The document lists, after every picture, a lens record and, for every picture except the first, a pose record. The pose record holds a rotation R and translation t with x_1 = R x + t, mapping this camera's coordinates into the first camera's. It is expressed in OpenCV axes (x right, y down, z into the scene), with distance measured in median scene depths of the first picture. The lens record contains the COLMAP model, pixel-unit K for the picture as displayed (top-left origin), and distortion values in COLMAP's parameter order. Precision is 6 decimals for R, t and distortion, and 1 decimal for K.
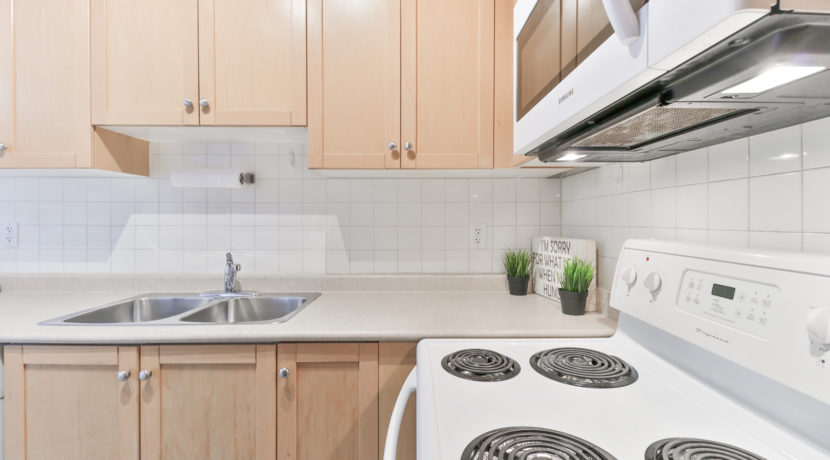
lens RADIAL K [[382.0, 0, 414.9], [0, 382.0, 222.3], [0, 0, 1]] dist [0.002464, -0.000497]
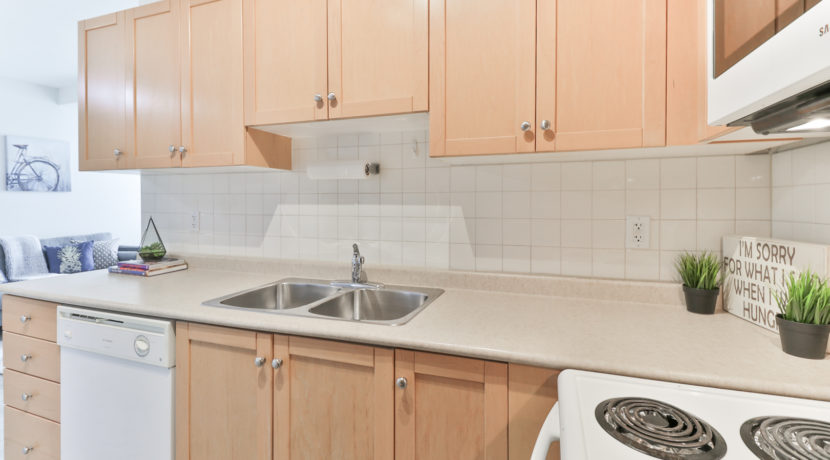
lens RADIAL K [[384.6, 0, 405.9], [0, 384.6, 206.4], [0, 0, 1]] dist [-0.000436, -0.001110]
pose [[0.937970, 0.000876, -0.346716, -0.010819], [-0.000774, 1.000000, 0.000432, -0.021176], [0.346717, -0.000137, 0.937970, 0.106151]]
